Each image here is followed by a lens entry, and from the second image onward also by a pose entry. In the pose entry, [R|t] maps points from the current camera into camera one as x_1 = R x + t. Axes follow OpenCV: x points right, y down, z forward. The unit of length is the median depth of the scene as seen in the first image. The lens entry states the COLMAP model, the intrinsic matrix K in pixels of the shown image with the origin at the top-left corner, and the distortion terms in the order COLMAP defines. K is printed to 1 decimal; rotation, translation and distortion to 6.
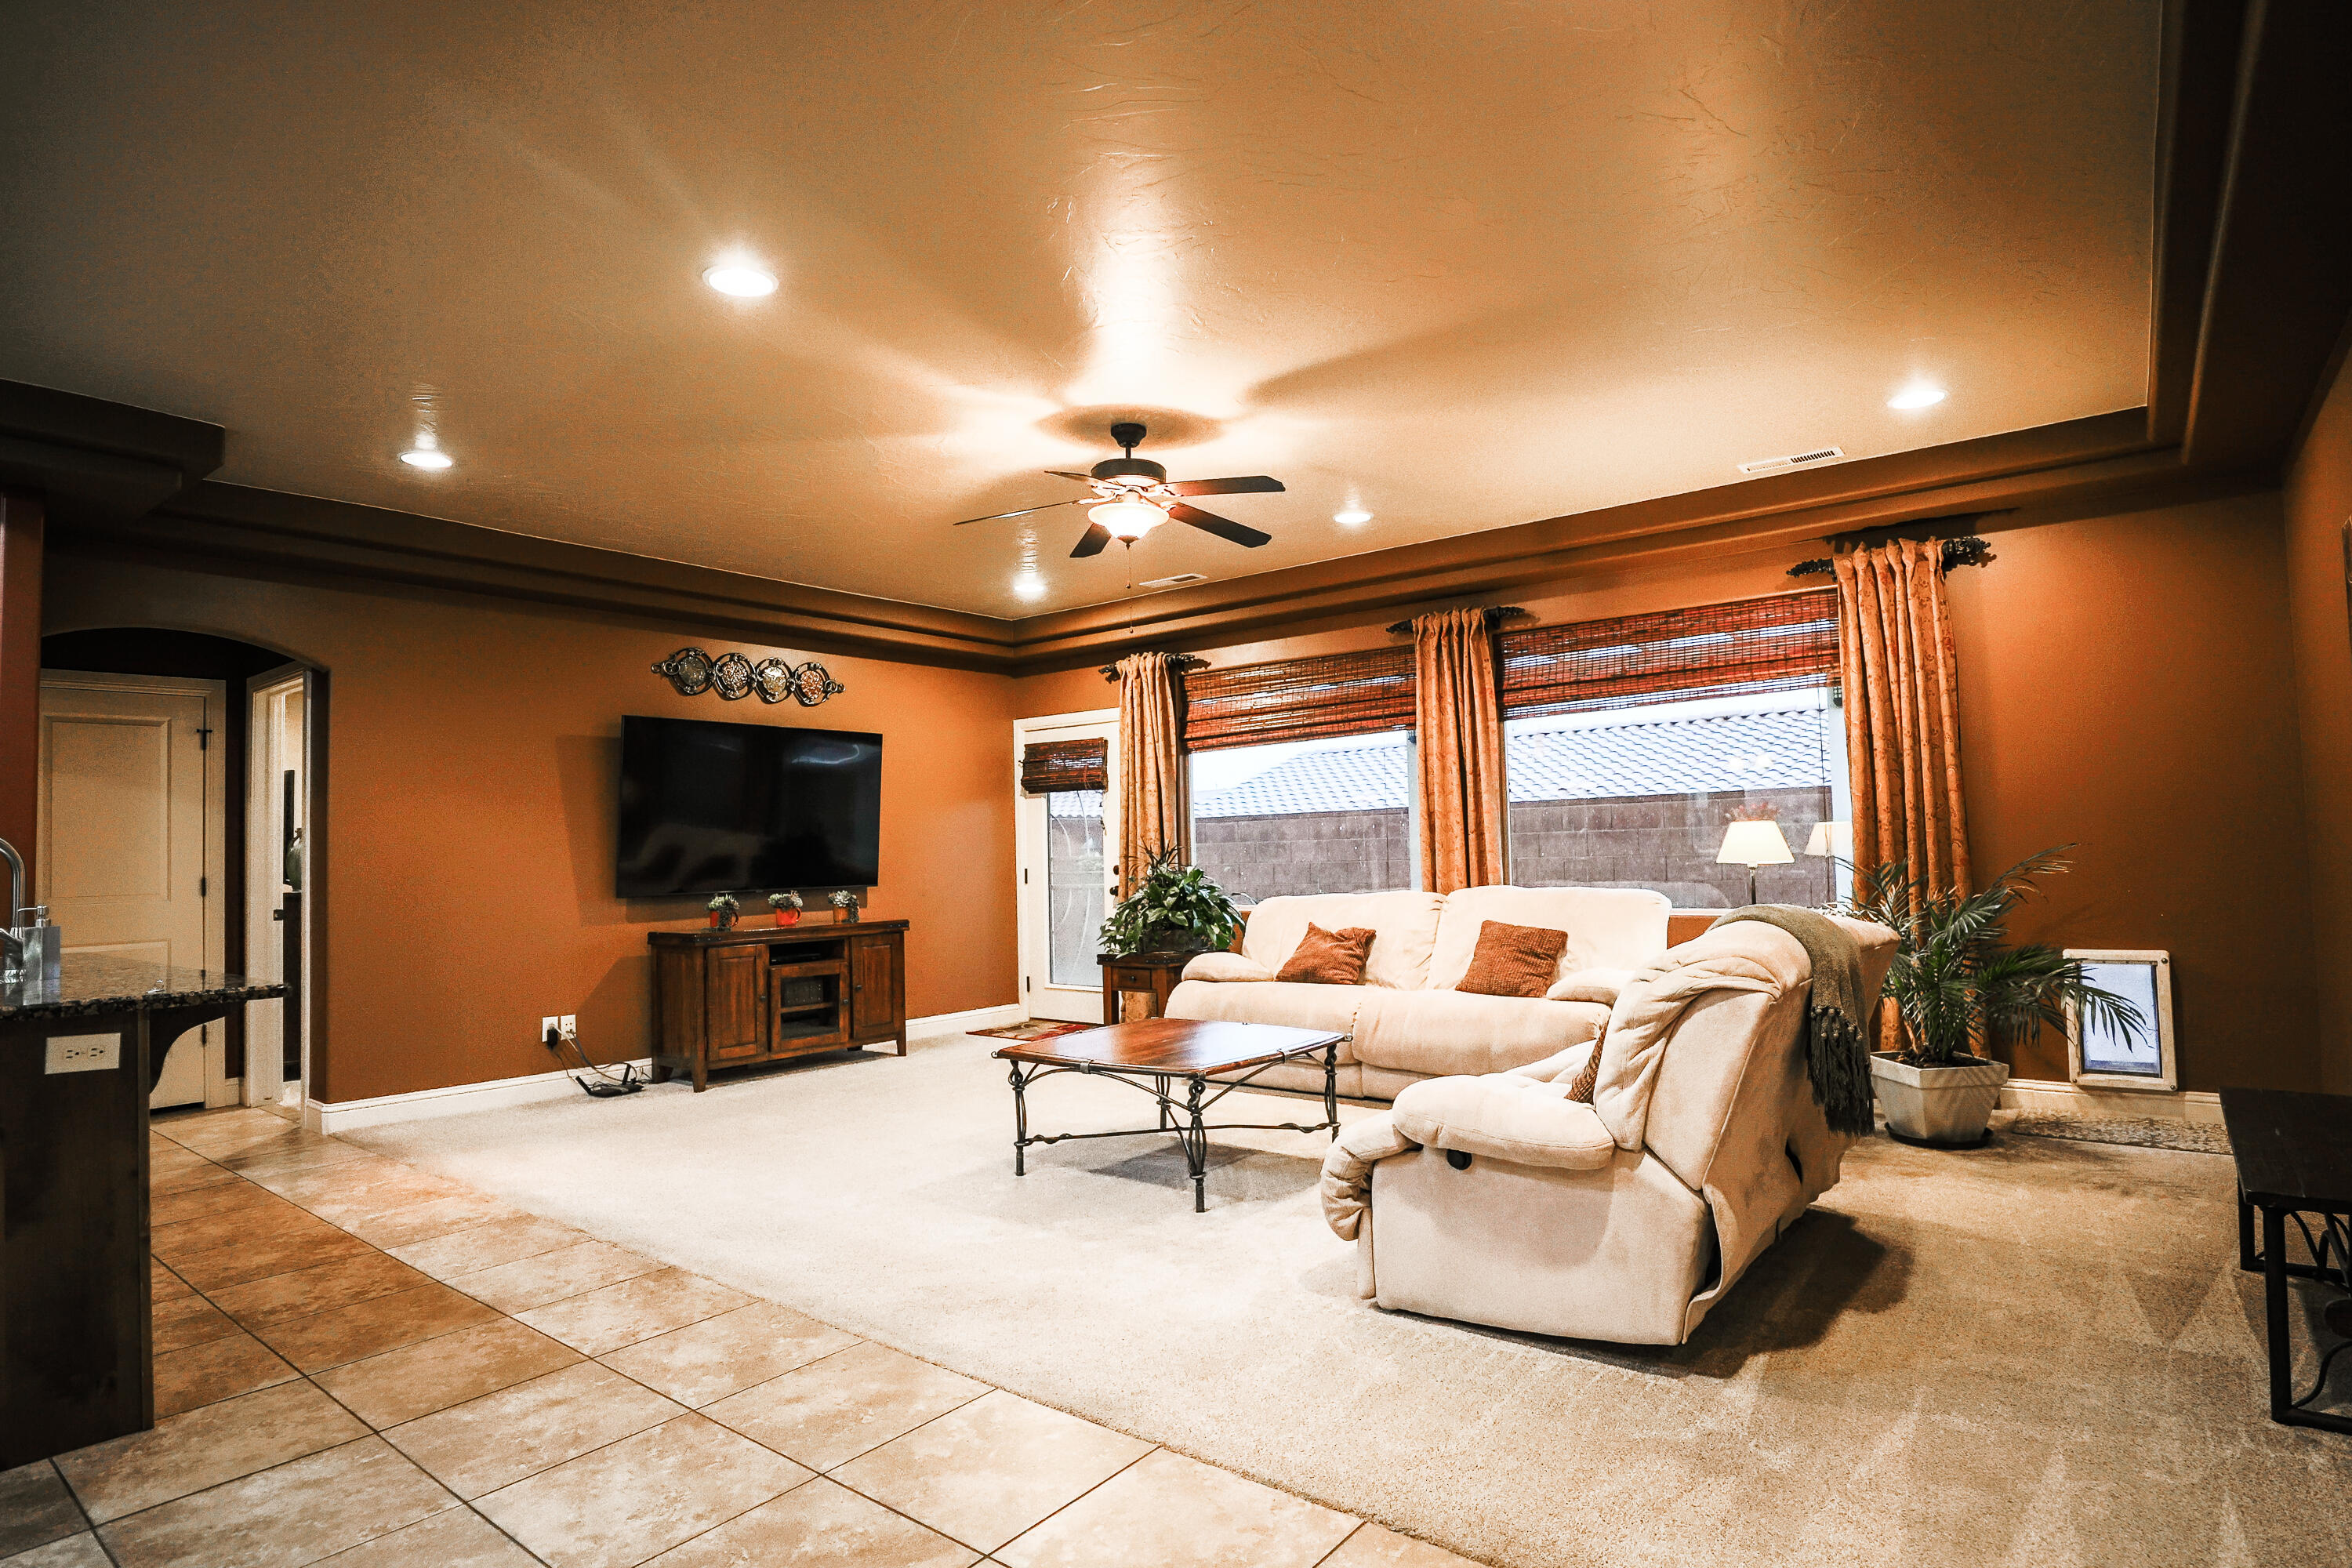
lens RADIAL K [[1234.3, 0, 1178.4], [0, 1234.3, 790.0], [0, 0, 1]] dist [-0.027715, -0.000594]
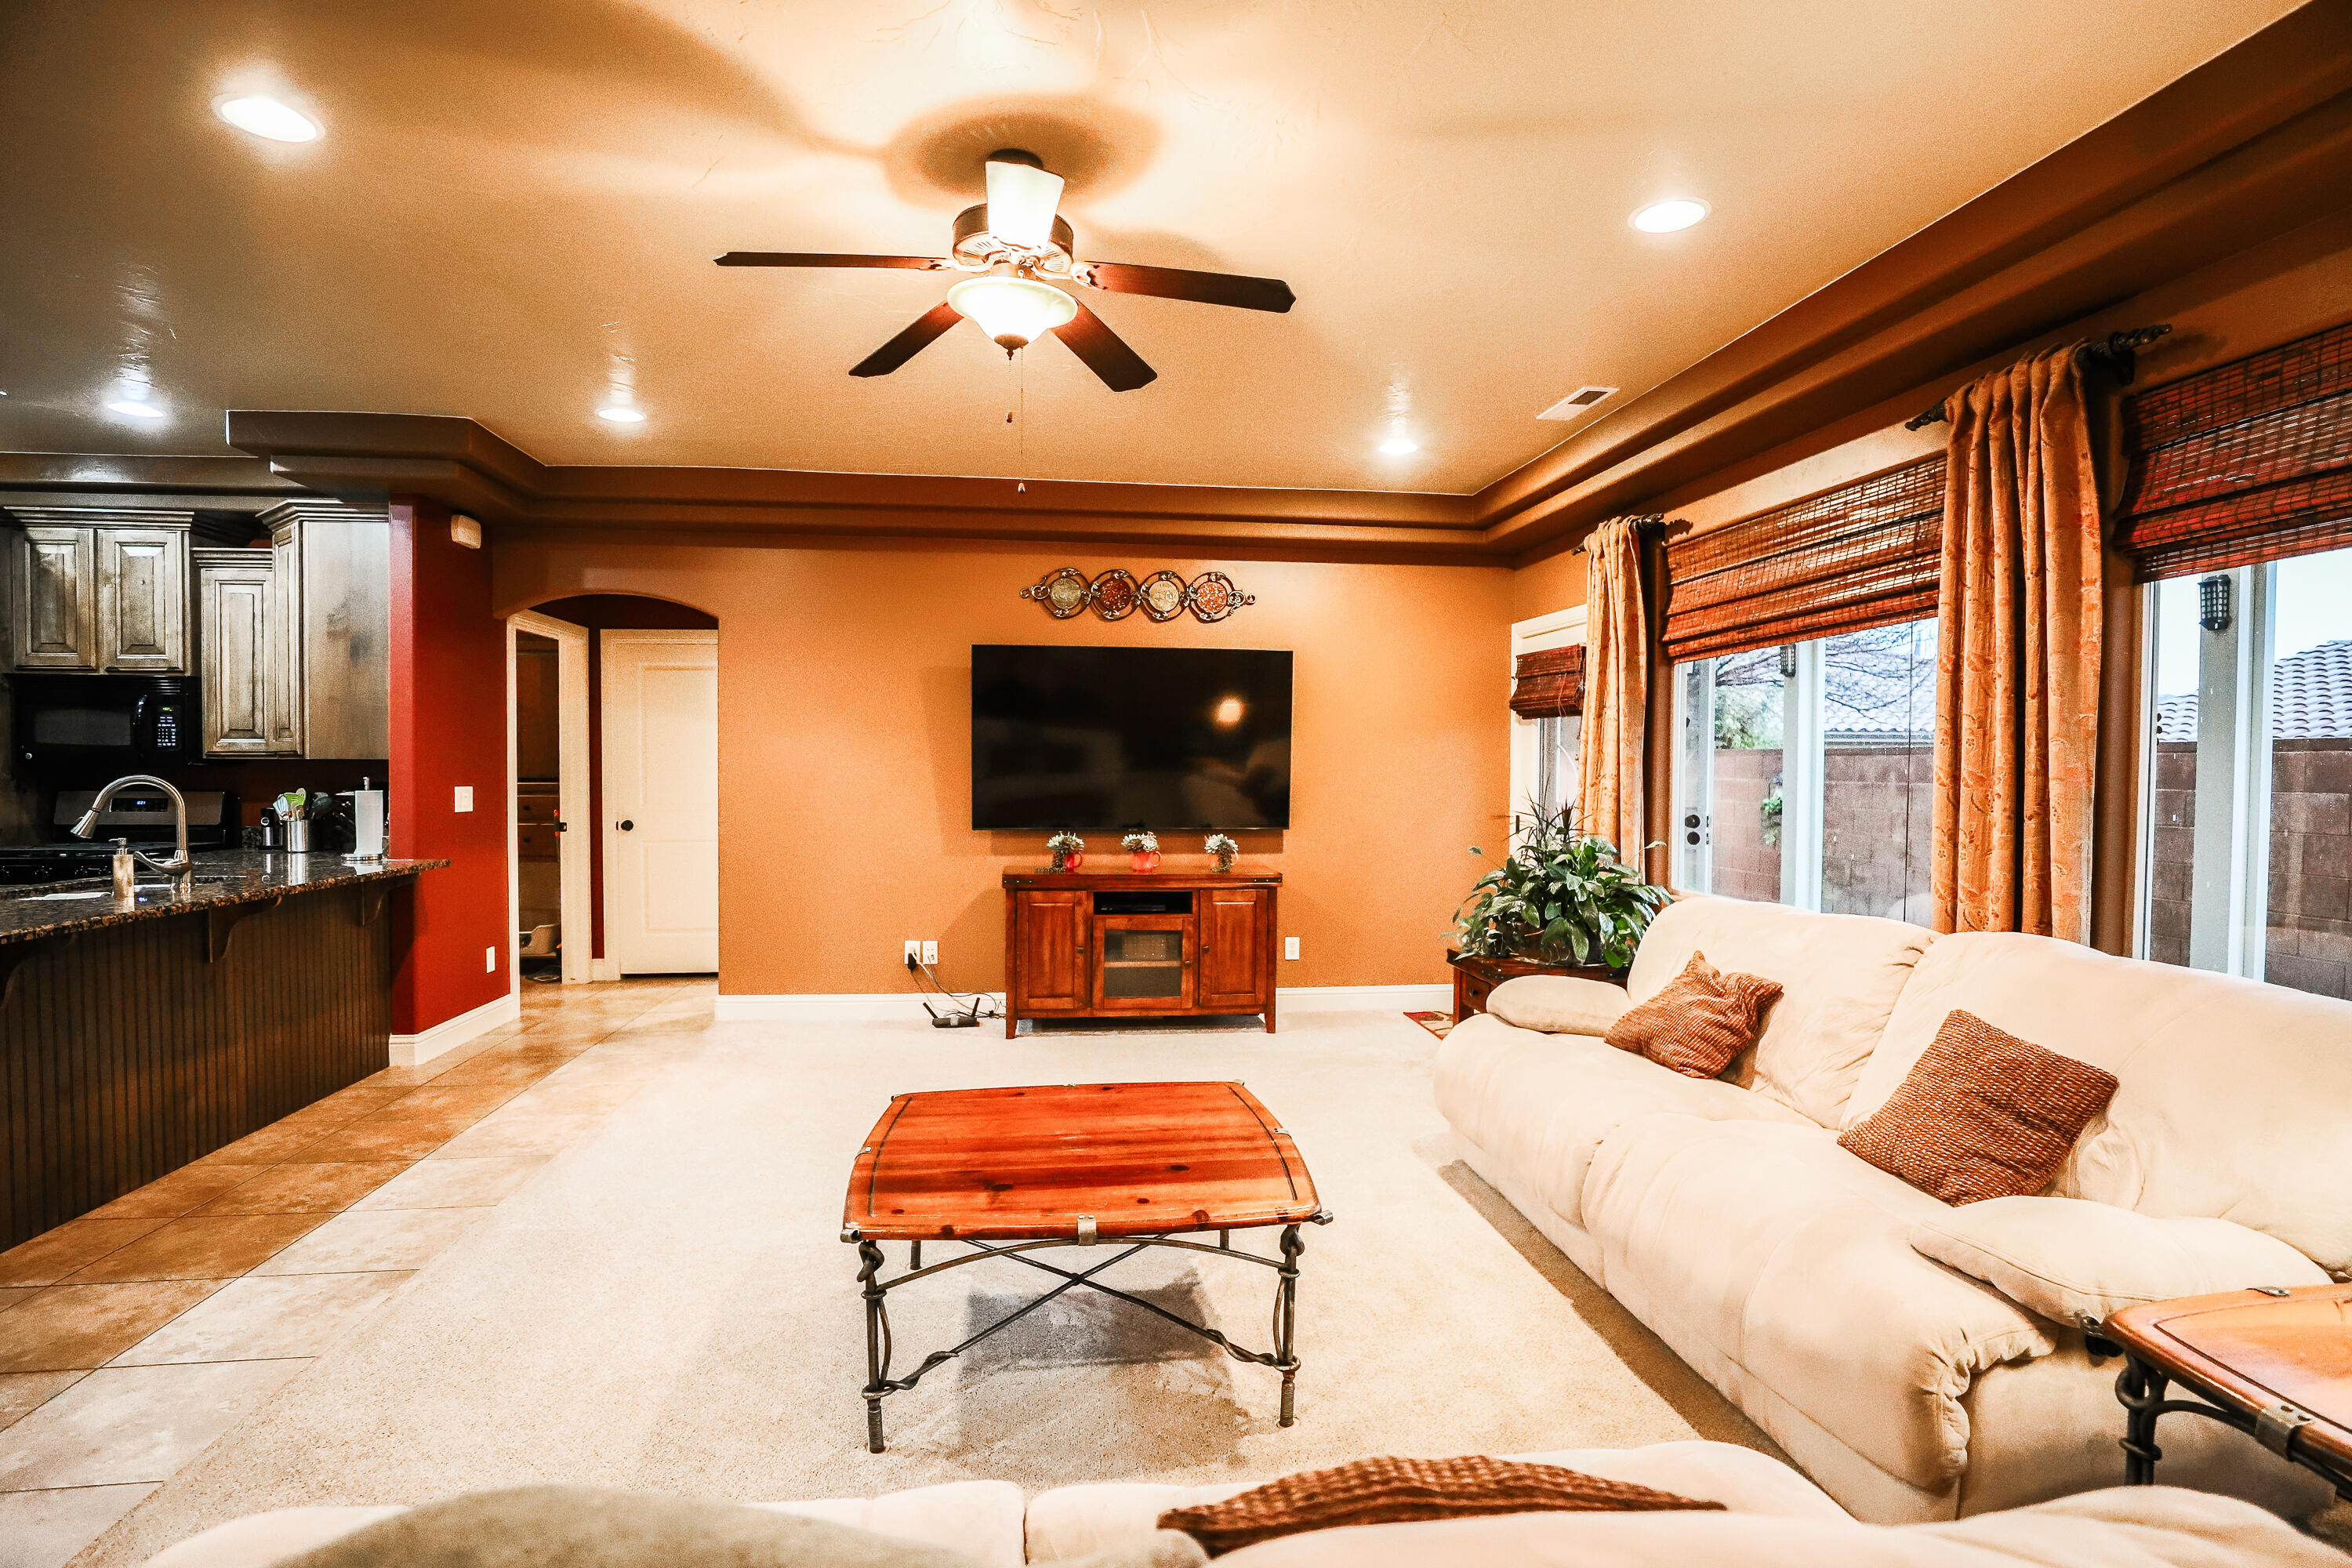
lens RADIAL K [[1154.5, 0, 1176.0], [0, 1154.5, 784.0], [0, 0, 1]] dist [-0.044063, 0.012194]
pose [[0.715587, 0.042455, -0.697233, 0.307214], [0.011940, 0.997262, 0.072978, -0.015486], [0.698422, -0.060547, 0.713120, 0.442908]]
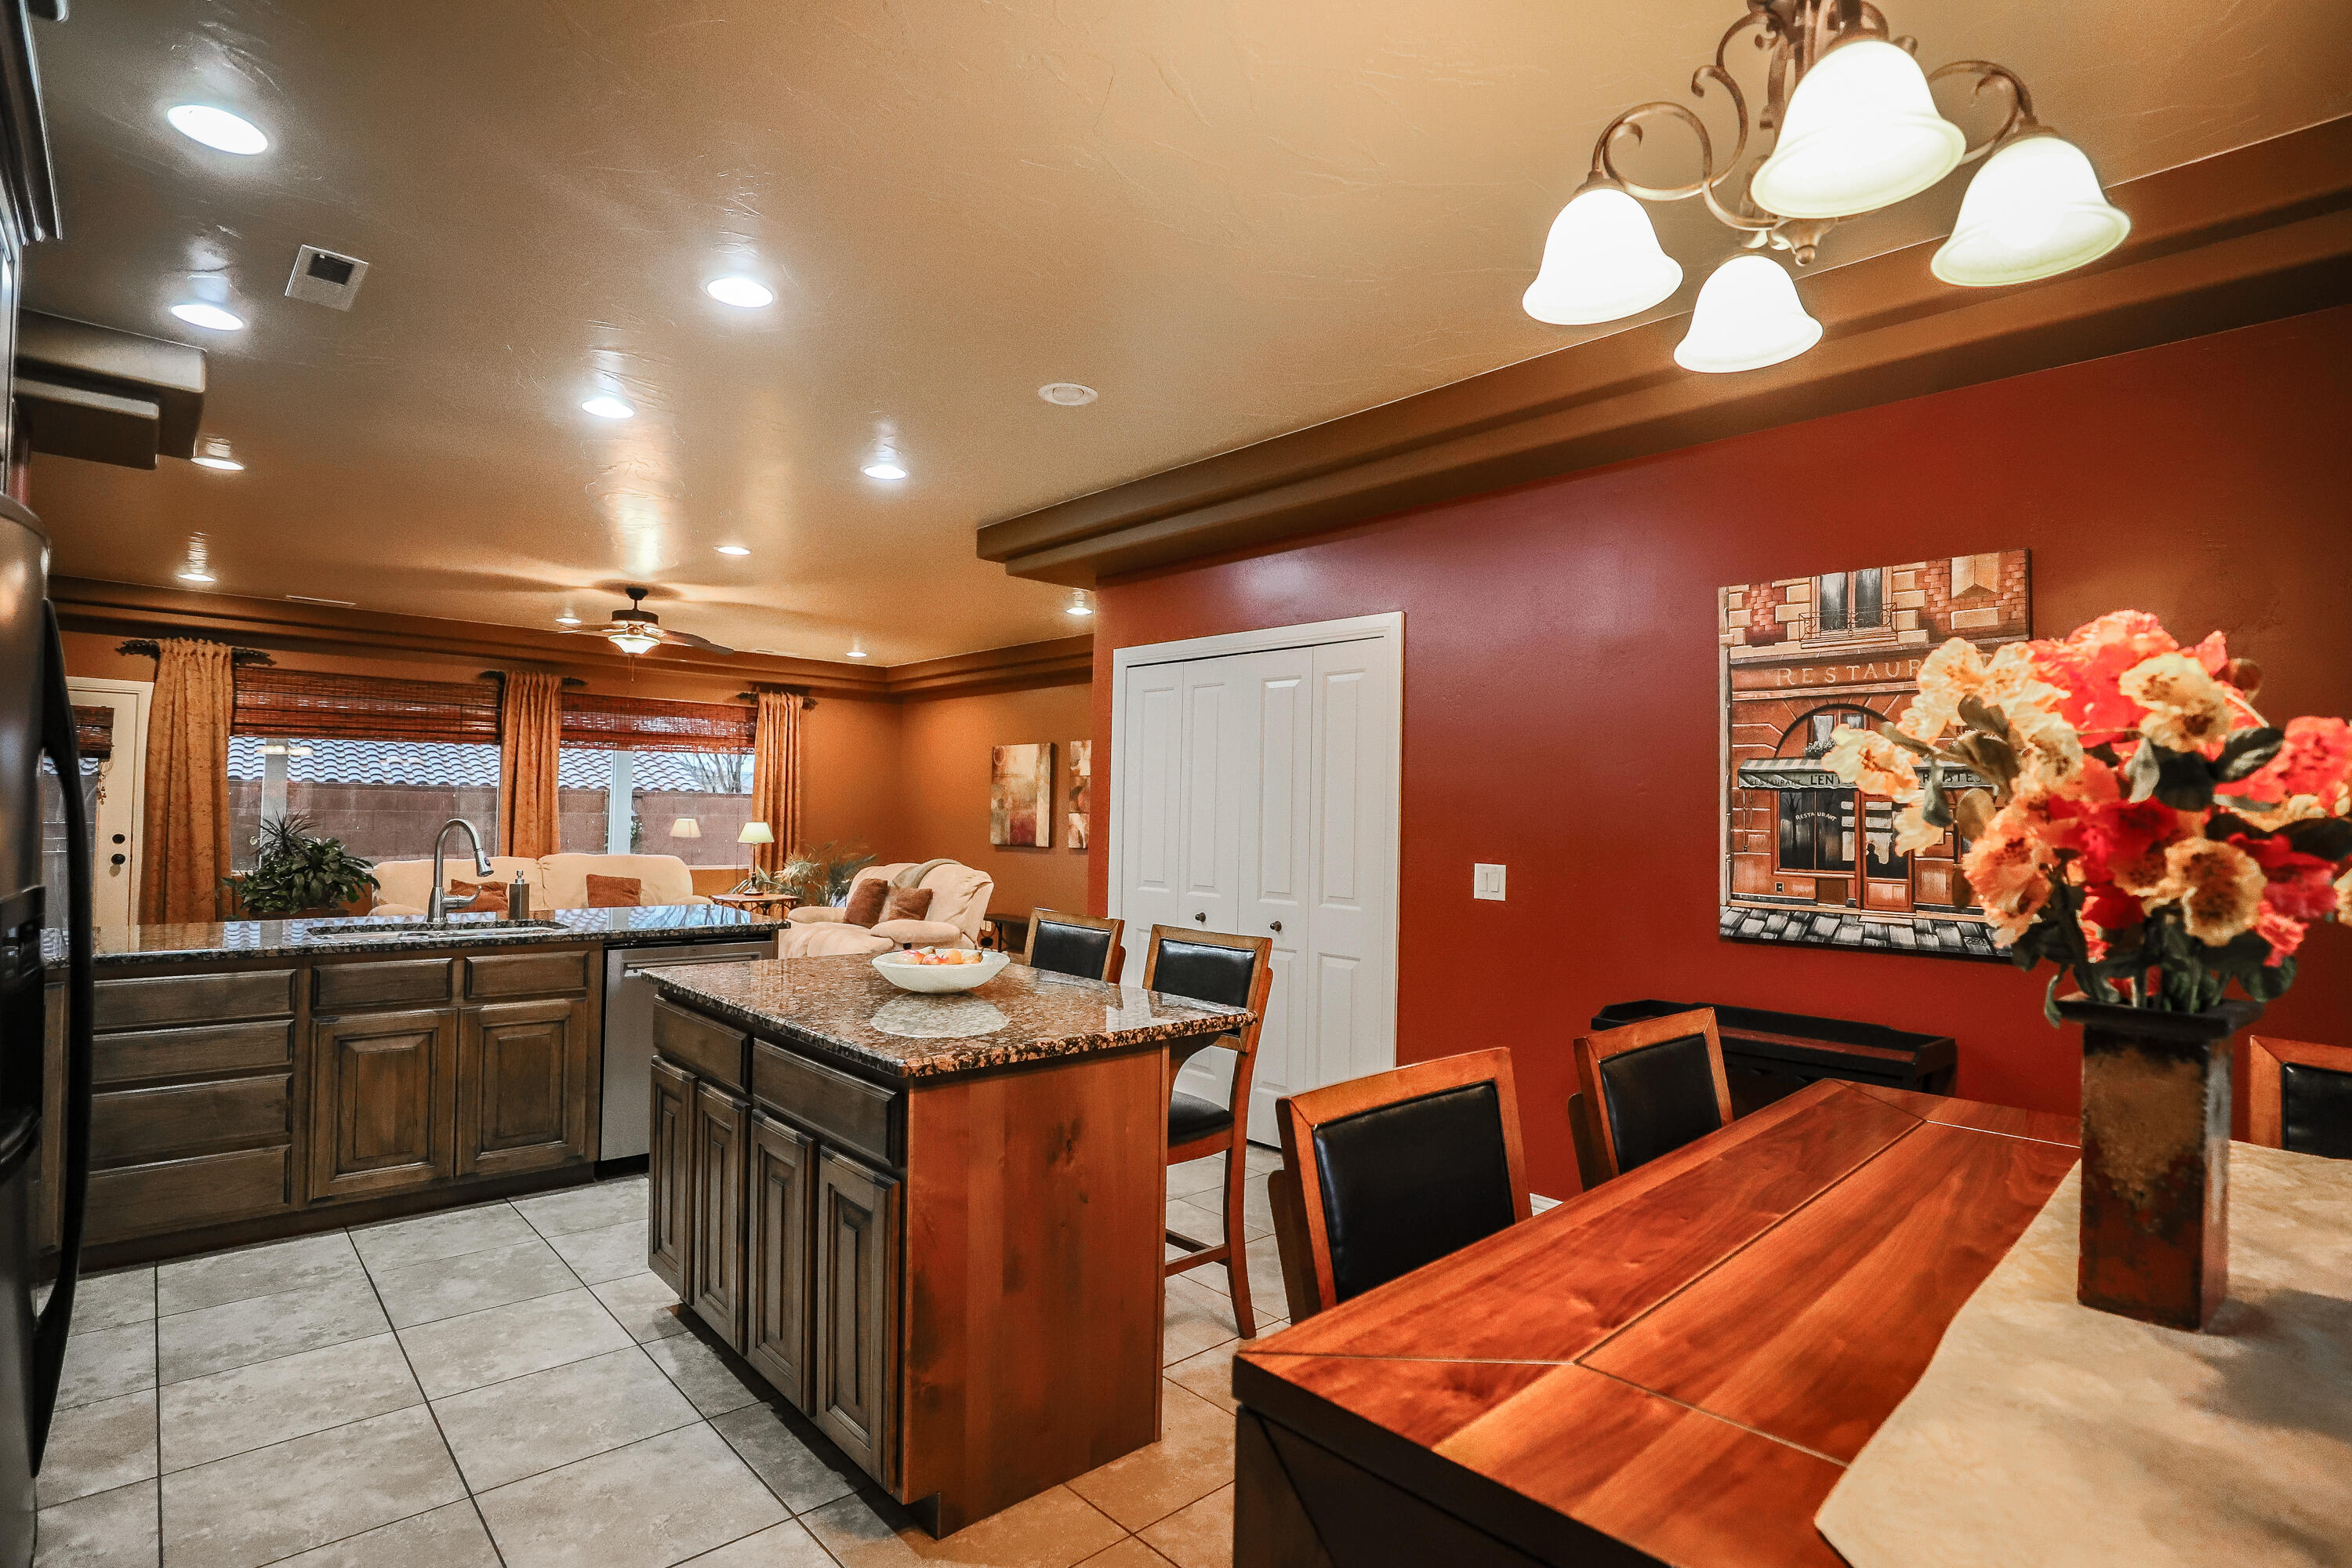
lens RADIAL K [[1154.5, 0, 1176.0], [0, 1154.5, 784.0], [0, 0, 1]] dist [-0.044063, 0.012194]
pose [[0.156744, 0.054649, 0.986126, -1.054734], [-0.073634, 0.996336, -0.043511, -0.005374], [-0.984891, -0.065792, 0.160194, -0.016247]]
